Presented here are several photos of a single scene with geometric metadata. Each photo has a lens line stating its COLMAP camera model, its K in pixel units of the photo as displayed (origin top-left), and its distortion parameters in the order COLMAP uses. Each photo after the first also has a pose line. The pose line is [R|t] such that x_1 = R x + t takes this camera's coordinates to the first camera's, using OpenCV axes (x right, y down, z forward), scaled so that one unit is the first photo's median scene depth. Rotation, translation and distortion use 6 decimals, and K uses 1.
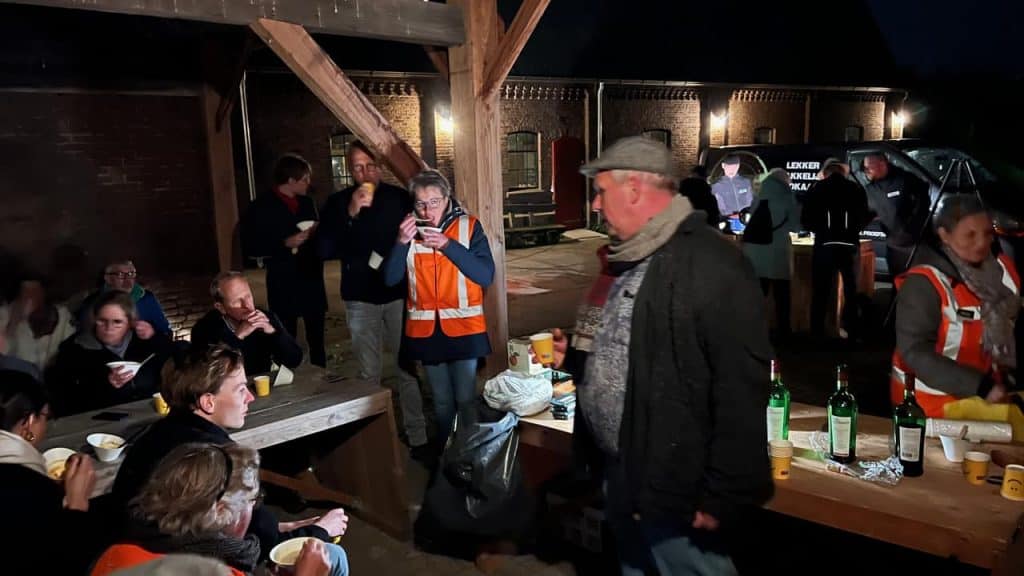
lens RADIAL K [[770.7, 0, 512.0], [0, 770.7, 288.0], [0, 0, 1]] dist [0.030752, -0.063898]
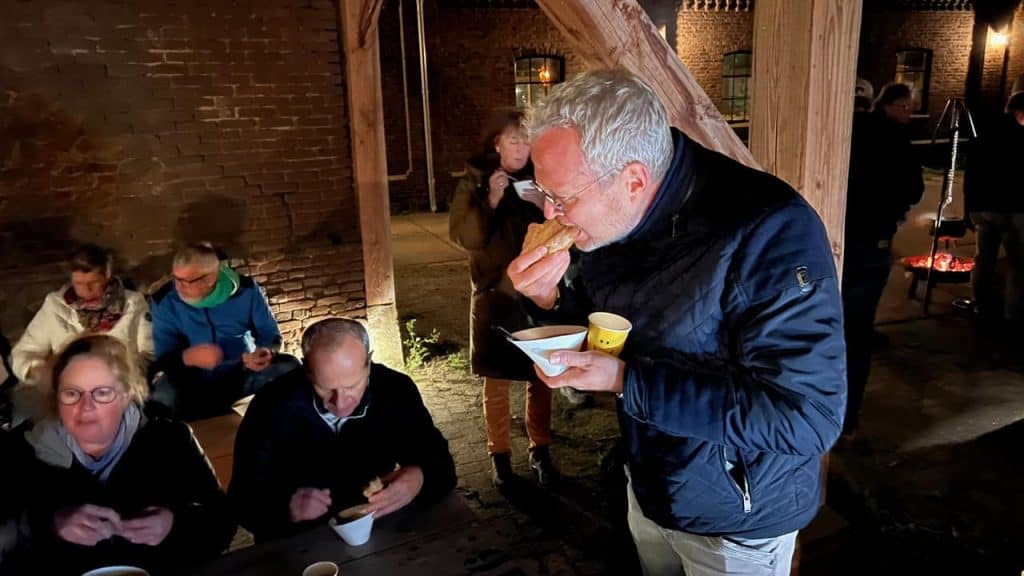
lens RADIAL K [[770.7, 0, 512.0], [0, 770.7, 288.0], [0, 0, 1]] dist [0.030752, -0.063898]
pose [[0.973257, 0.057673, -0.222362, -0.032671], [-0.037713, 0.994952, 0.092990, -0.023496], [0.226603, -0.082118, 0.970519, 0.144759]]
